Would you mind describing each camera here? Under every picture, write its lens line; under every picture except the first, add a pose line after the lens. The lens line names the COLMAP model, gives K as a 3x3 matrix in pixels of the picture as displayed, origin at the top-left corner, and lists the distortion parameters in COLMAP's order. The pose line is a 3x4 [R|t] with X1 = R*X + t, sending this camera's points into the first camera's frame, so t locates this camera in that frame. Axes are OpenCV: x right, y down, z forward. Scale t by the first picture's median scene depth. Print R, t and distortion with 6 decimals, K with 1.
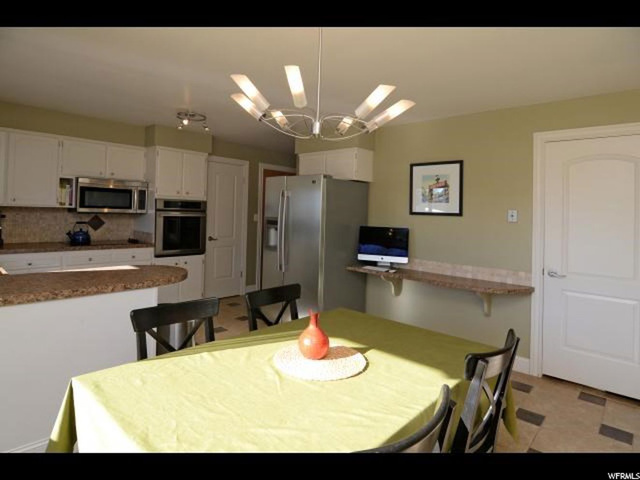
lens RADIAL K [[365.3, 0, 320.5], [0, 365.3, 223.7], [0, 0, 1]] dist [-0.000325, -0.012964]
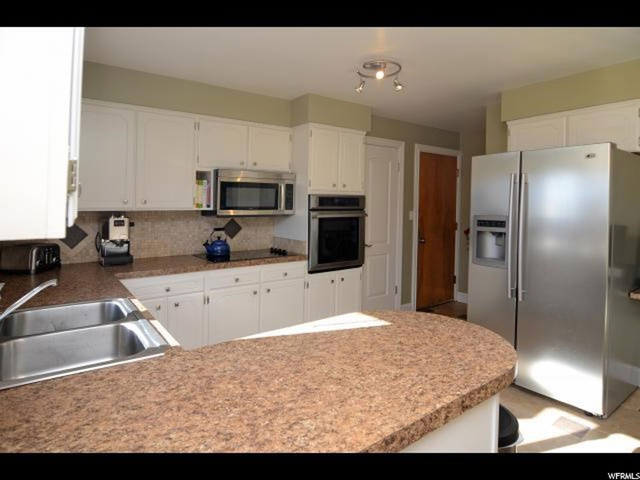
lens RADIAL K [[373.1, 0, 320.9], [0, 373.1, 213.8], [0, 0, 1]] dist [-0.000606, -0.000552]
pose [[0.981659, -0.027935, -0.188586, -0.284954], [0.025257, 0.999543, -0.016589, -0.016422], [0.188963, 0.011522, 0.981917, 0.260319]]
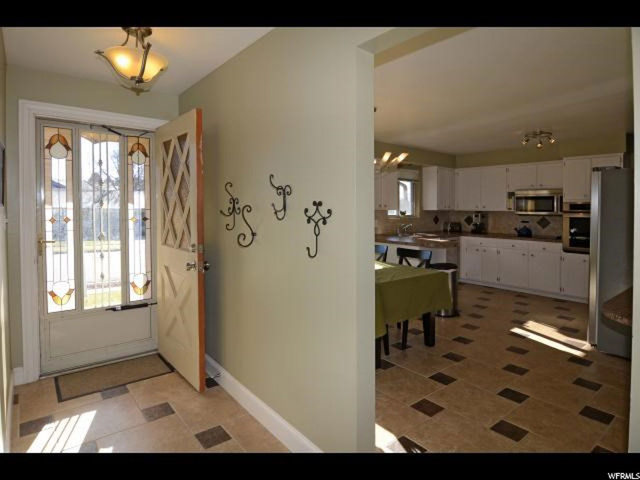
lens RADIAL K [[361.0, 0, 321.0], [0, 361.0, 208.8], [0, 0, 1]] dist [-0.000646, -0.000681]
pose [[-0.133636, -0.032082, -0.990511, 0.823479], [-0.047579, 0.998531, -0.025922, 0.020044], [0.989888, 0.043663, -0.134966, 0.373259]]
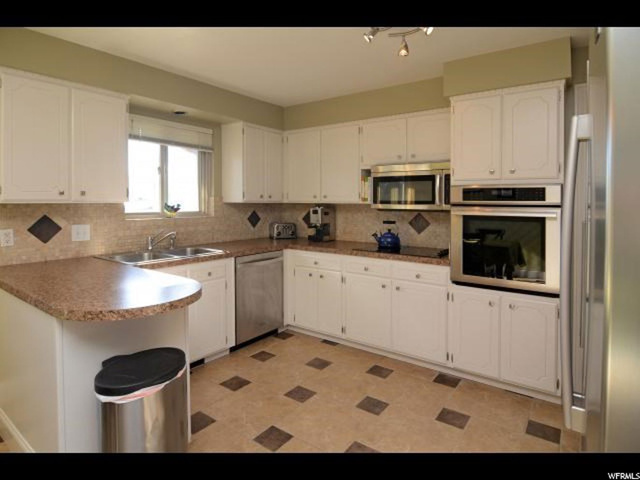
lens RADIAL K [[373.8, 0, 301.4], [0, 373.8, 208.7], [0, 0, 1]] dist [-0.002825, -0.000780]
pose [[0.084049, -0.011372, -0.996397, 0.141806], [-0.035793, 0.999255, -0.014424, -0.013421], [0.995819, 0.036876, 0.083579, 0.701032]]
